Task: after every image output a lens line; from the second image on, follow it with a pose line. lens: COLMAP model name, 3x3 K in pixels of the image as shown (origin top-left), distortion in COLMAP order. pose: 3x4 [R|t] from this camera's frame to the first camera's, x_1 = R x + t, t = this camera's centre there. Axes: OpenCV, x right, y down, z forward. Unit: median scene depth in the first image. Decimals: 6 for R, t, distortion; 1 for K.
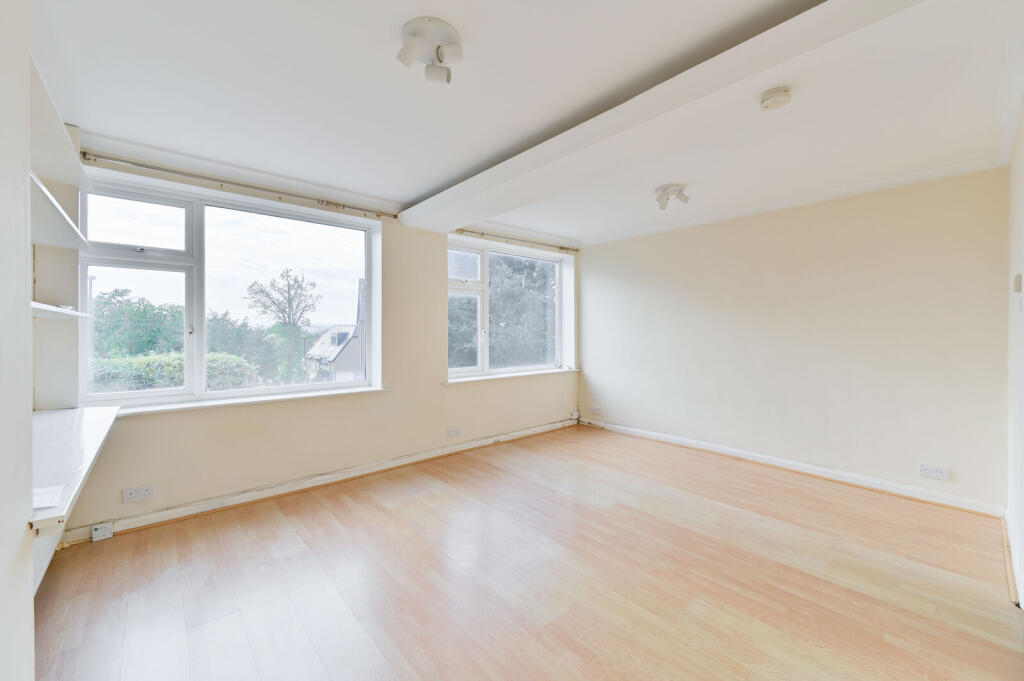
lens RADIAL K [[411.2, 0, 511.6], [0, 411.2, 334.2], [0, 0, 1]] dist [-0.004082, -0.000561]
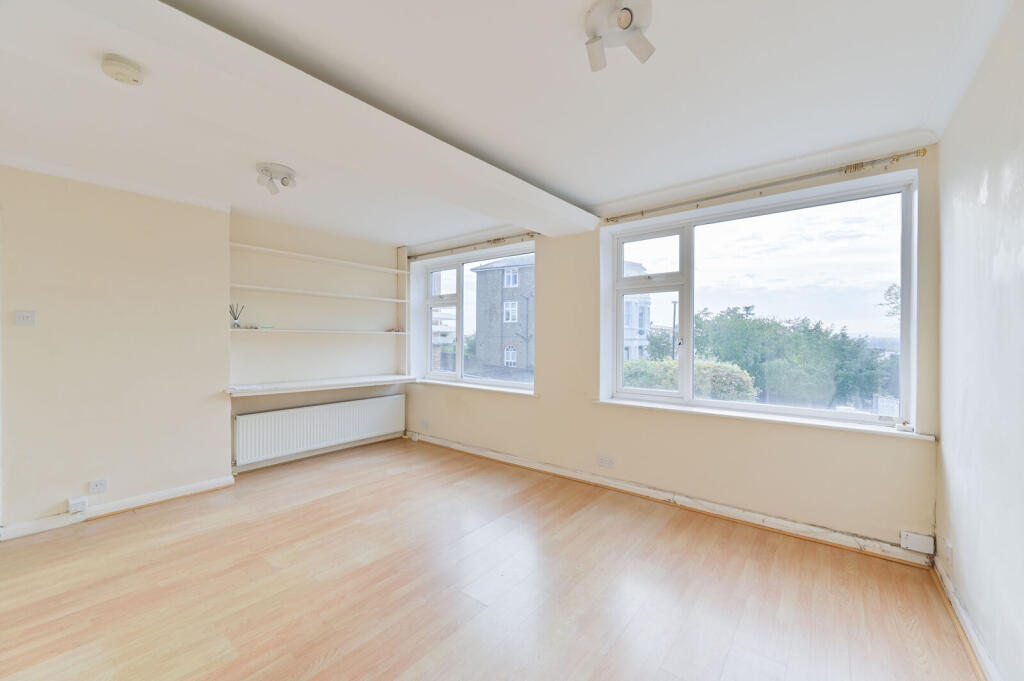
lens RADIAL K [[411.2, 0, 507.1], [0, 411.2, 342.8], [0, 0, 1]] dist [-0.004082, -0.000561]
pose [[0.158201, 0.011640, -0.987338, 0.504471], [-0.016746, 0.999818, 0.009104, -0.005874], [0.987265, 0.015094, 0.158367, 0.517915]]
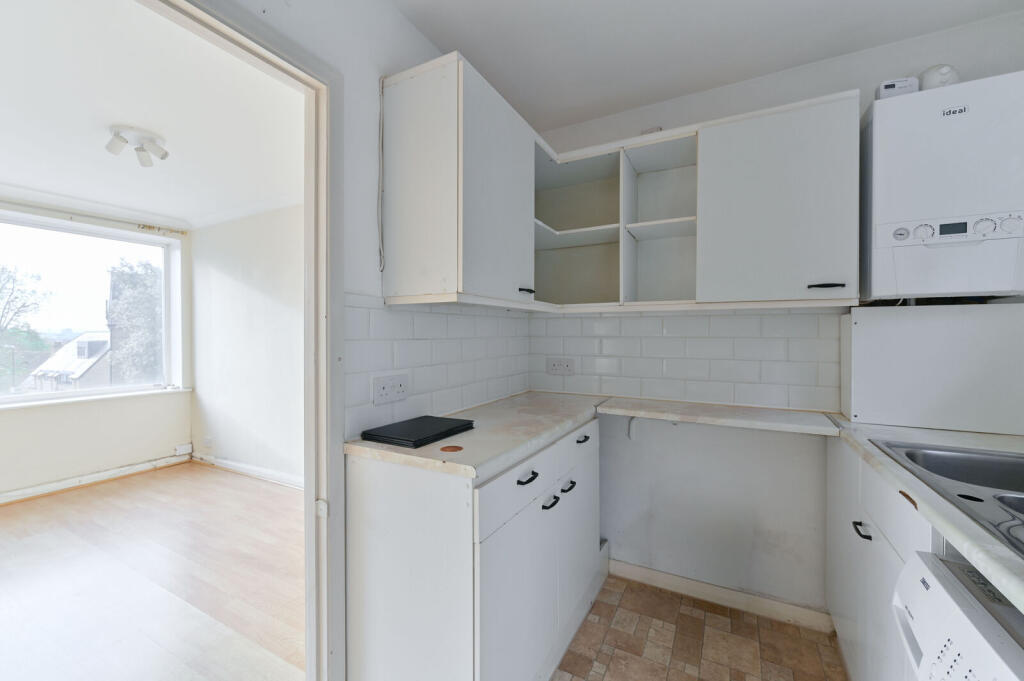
lens RADIAL K [[411.2, 0, 508.5], [0, 411.2, 337.4], [0, 0, 1]] dist [-0.004082, -0.000561]
pose [[0.941735, -0.000378, 0.336356, 0.468087], [0.003888, 0.999945, -0.009761, -0.000484], [-0.336334, 0.010501, 0.941684, 0.084408]]
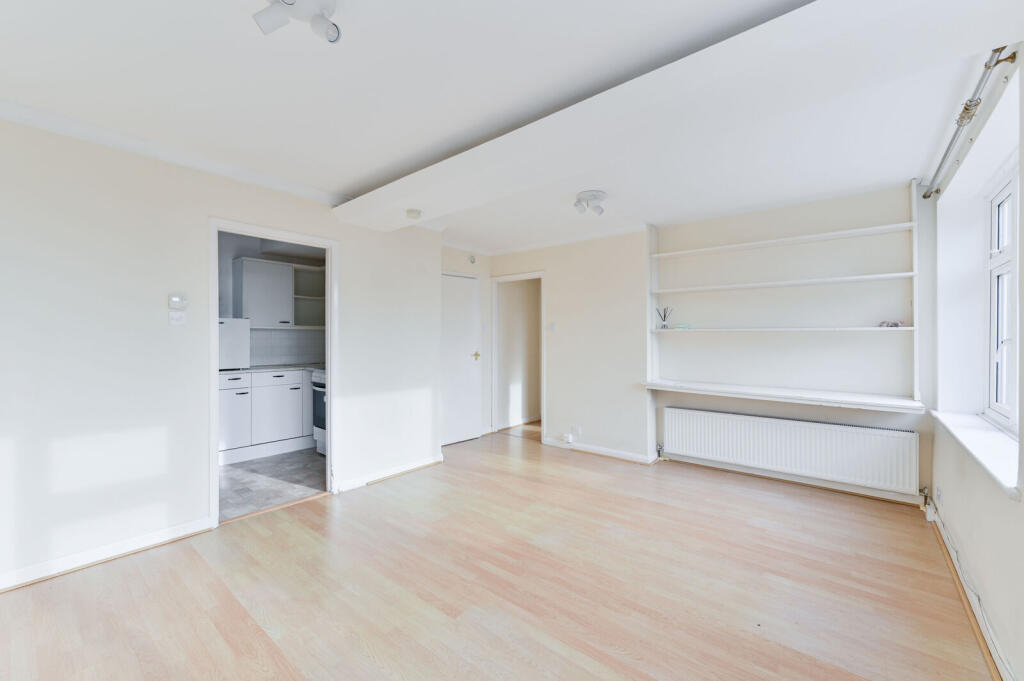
lens RADIAL K [[411.2, 0, 512.1], [0, 411.2, 340.5], [0, 0, 1]] dist [-0.004082, -0.000561]
pose [[-0.989570, -0.001759, -0.144040, 0.147921], [-0.004514, 0.999813, 0.018798, -0.007236], [0.143980, 0.019252, -0.989393, 0.900090]]
